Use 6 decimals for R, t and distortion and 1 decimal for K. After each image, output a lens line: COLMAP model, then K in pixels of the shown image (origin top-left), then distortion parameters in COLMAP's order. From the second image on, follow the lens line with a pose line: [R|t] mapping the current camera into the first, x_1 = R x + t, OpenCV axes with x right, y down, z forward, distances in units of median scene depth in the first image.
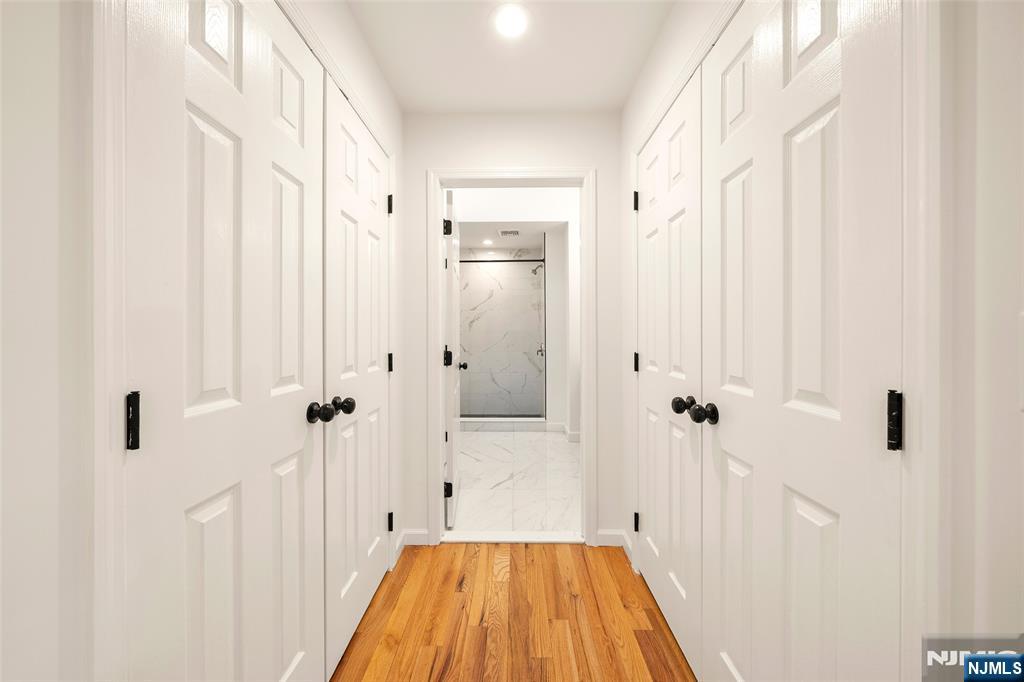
lens RADIAL K [[363.4, 0, 502.1], [0, 363.4, 335.5], [0, 0, 1]] dist [-0.000195, -0.000038]
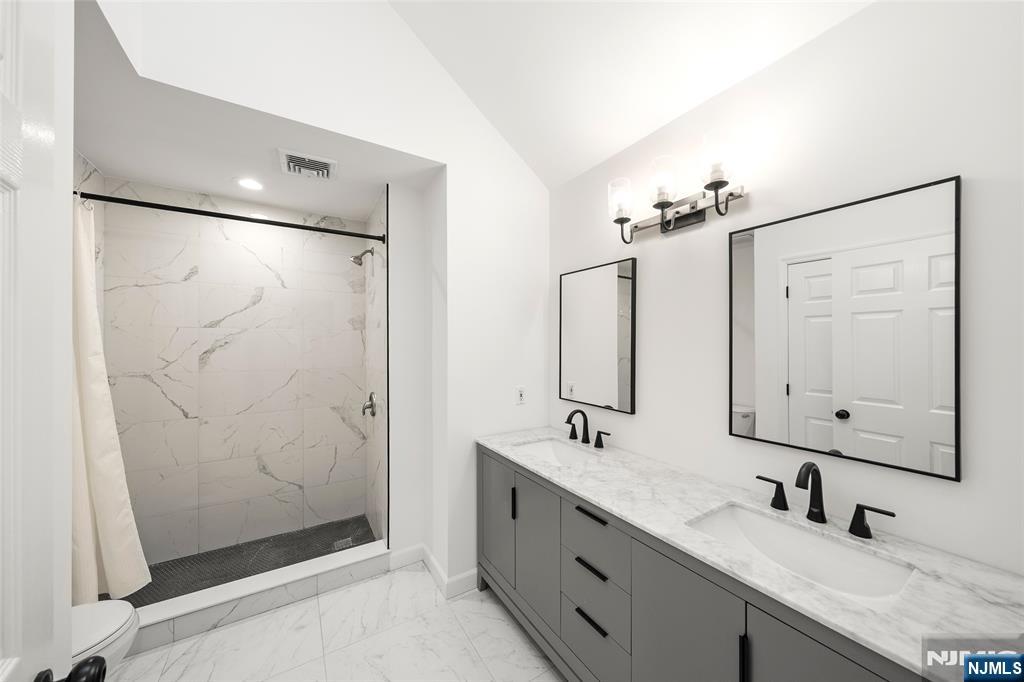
lens RADIAL K [[351.5, 0, 511.2], [0, 351.5, 344.1], [0, 0, 1]] dist [-0.000973, -0.000175]
pose [[0.828729, 0.000721, 0.559649, -0.013404], [-0.000380, 1.000000, -0.000725, -0.050503], [-0.559650, 0.000388, 0.828729, 0.434774]]
